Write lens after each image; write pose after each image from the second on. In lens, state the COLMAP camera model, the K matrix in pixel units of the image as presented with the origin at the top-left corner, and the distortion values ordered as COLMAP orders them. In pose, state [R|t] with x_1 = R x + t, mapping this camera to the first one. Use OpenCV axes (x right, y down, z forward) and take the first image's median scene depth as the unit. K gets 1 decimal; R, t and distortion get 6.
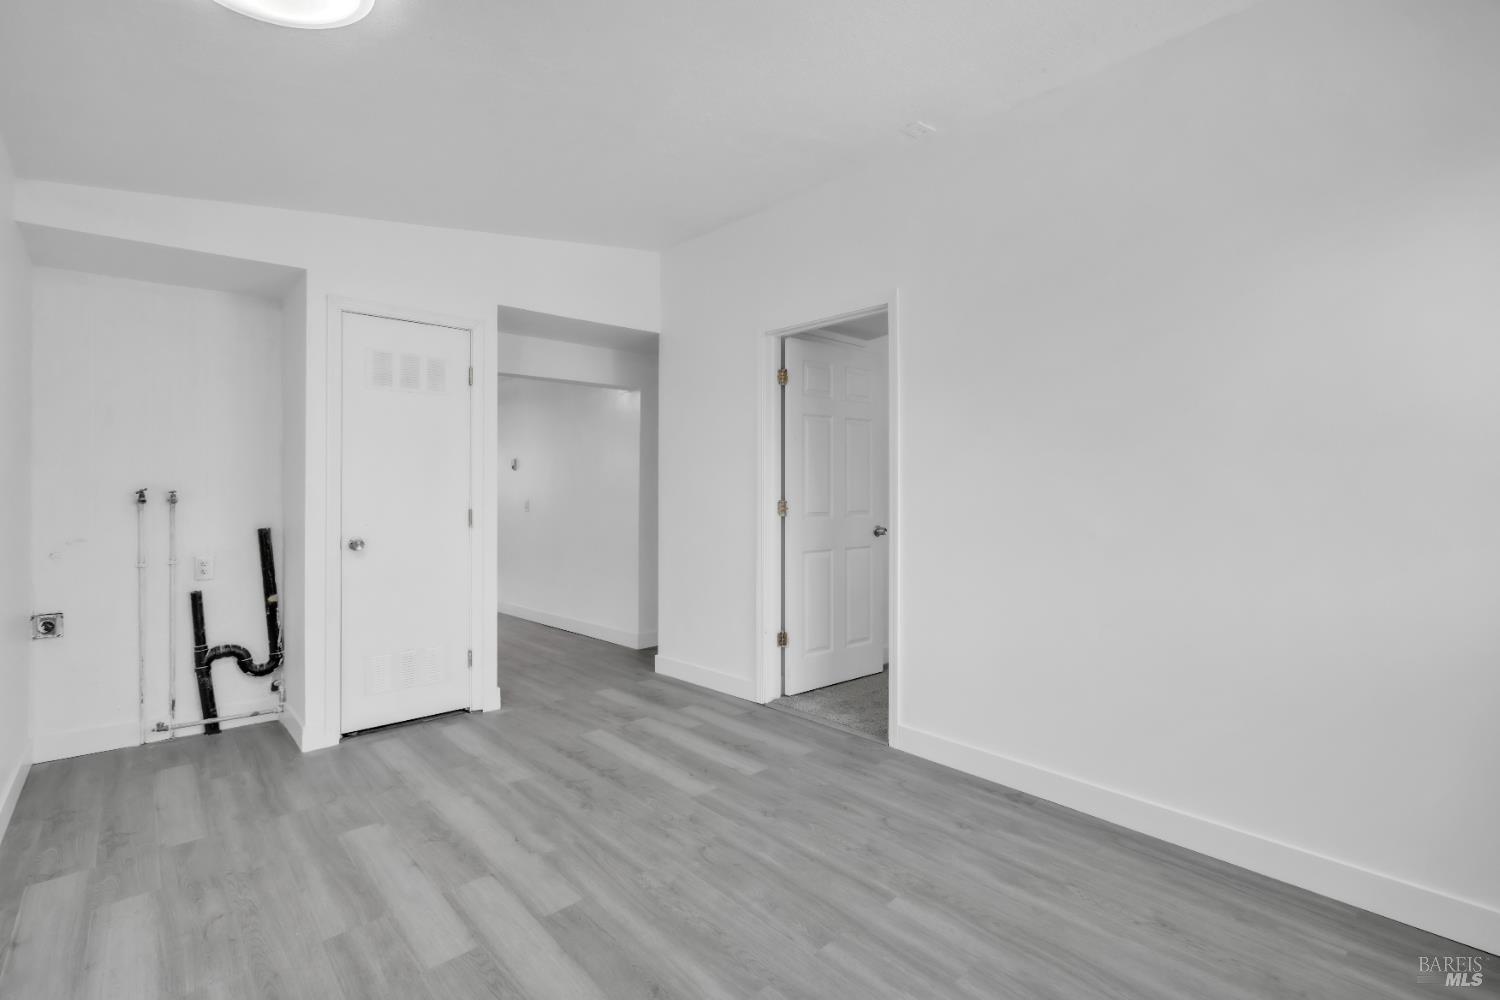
lens RADIAL K [[673.3, 0, 748.8], [0, 673.3, 488.6], [0, 0, 1]] dist [-0.005833, 0.000587]
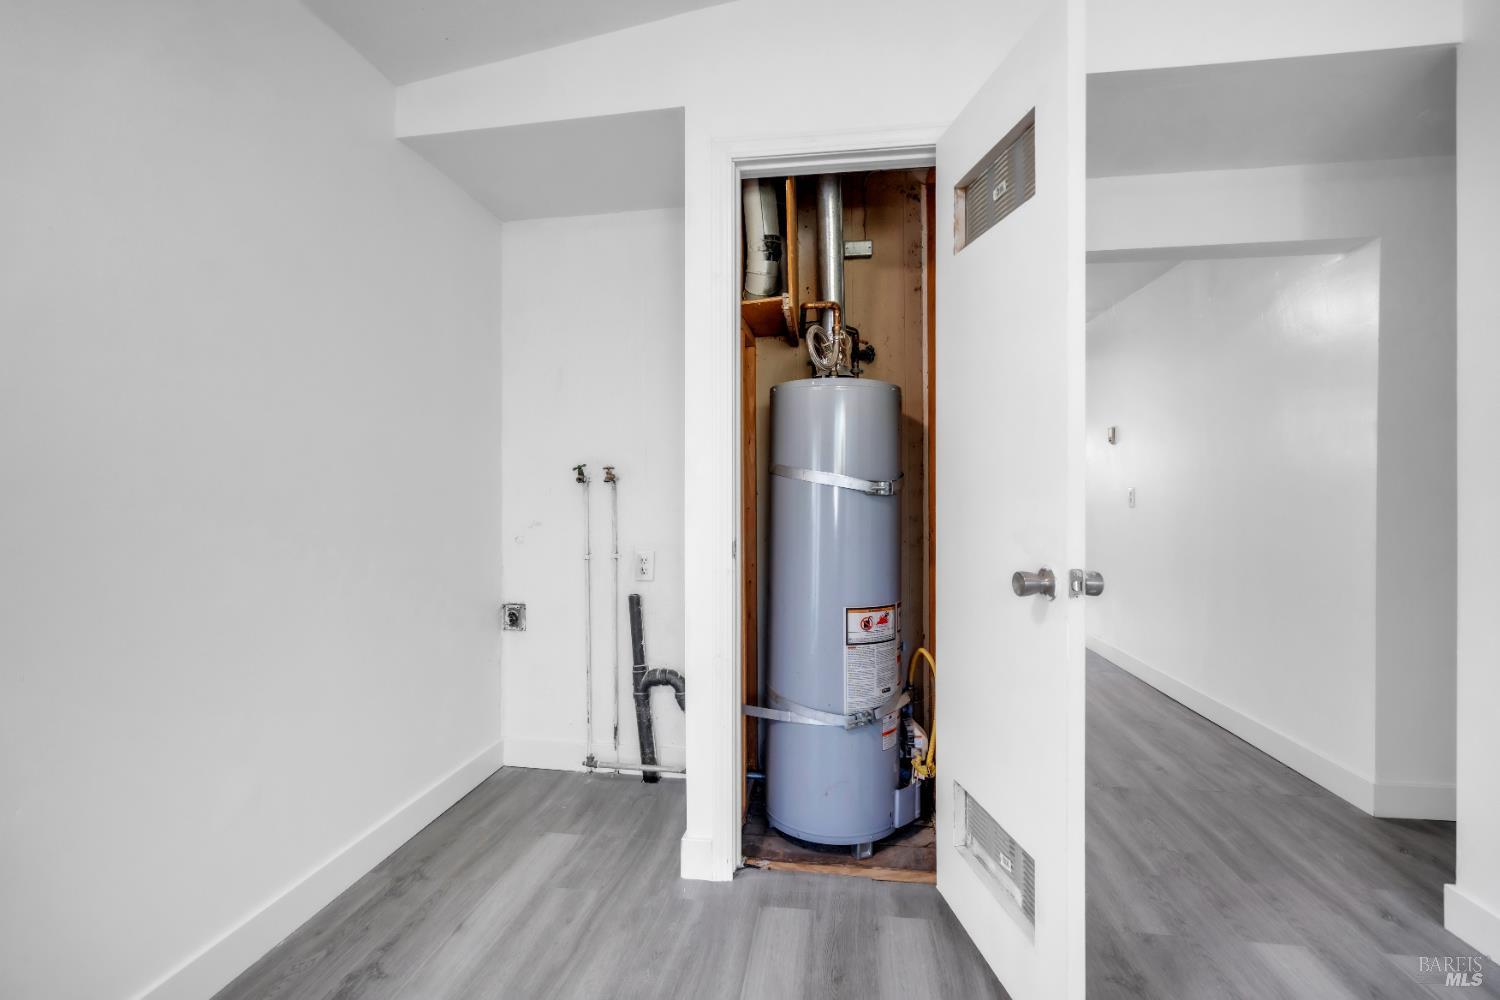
lens RADIAL K [[678.1, 0, 748.0], [0, 678.1, 485.5], [0, 0, 1]] dist [0.001216, 0.000478]
pose [[0.637394, 0.001235, -0.770537, -0.141149], [0.000410, 0.999998, 0.001941, 0.025797], [0.770538, -0.001553, 0.637393, 0.661295]]
